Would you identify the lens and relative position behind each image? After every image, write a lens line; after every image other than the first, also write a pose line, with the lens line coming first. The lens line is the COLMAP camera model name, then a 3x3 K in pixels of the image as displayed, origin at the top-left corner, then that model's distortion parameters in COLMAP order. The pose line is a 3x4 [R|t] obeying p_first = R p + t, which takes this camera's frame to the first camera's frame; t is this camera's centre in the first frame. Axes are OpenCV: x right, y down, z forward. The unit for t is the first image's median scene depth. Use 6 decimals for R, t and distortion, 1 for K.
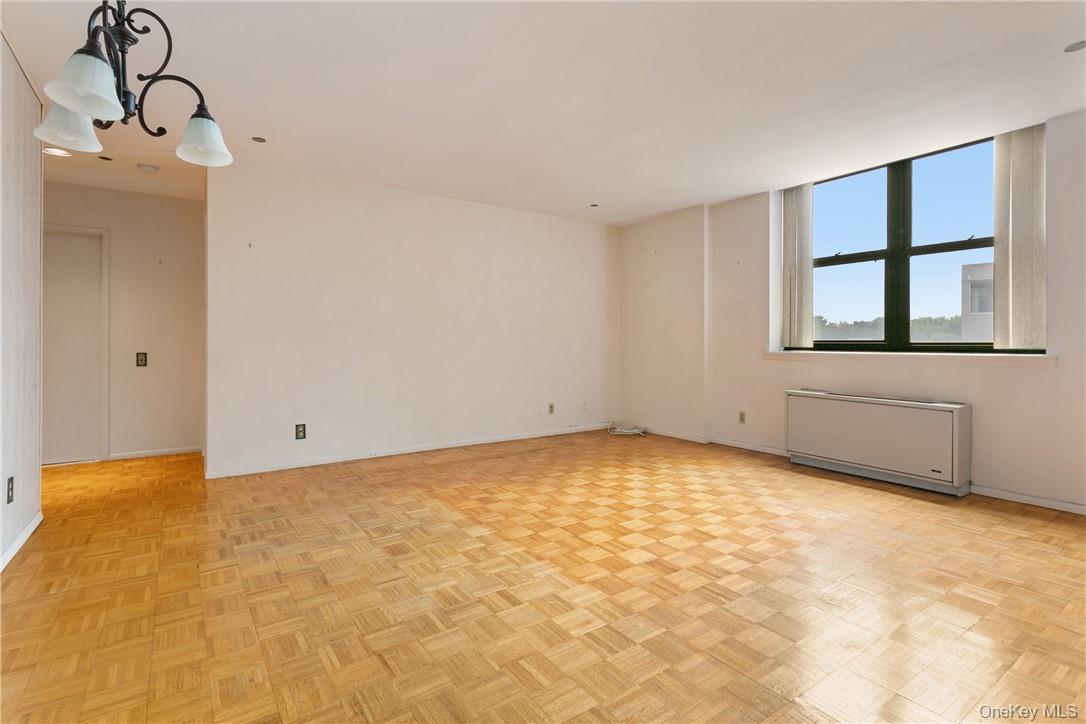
lens RADIAL K [[523.4, 0, 549.7], [0, 523.4, 342.9], [0, 0, 1]] dist [0.001872, -0.000452]
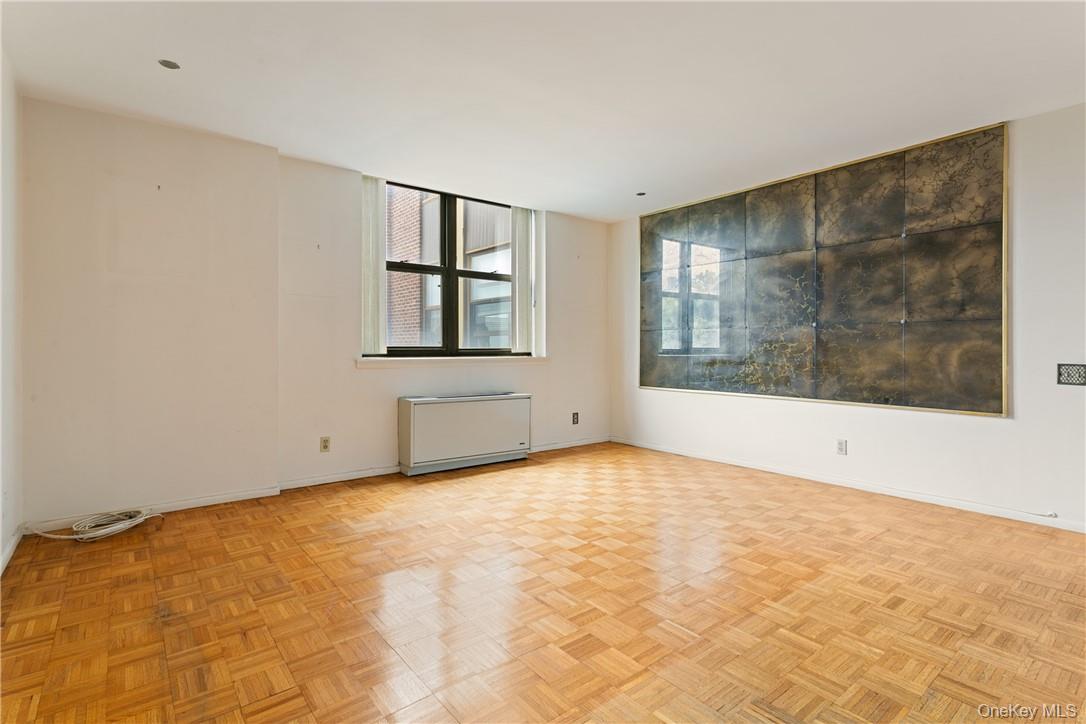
lens RADIAL K [[523.4, 0, 549.7], [0, 523.4, 342.9], [0, 0, 1]] dist [0.001872, -0.000452]
pose [[-0.052387, 0.012970, 0.998543, -0.637889], [0.002660, 0.999914, -0.012849, 0.002517], [-0.998623, 0.001983, -0.052417, 1.041951]]
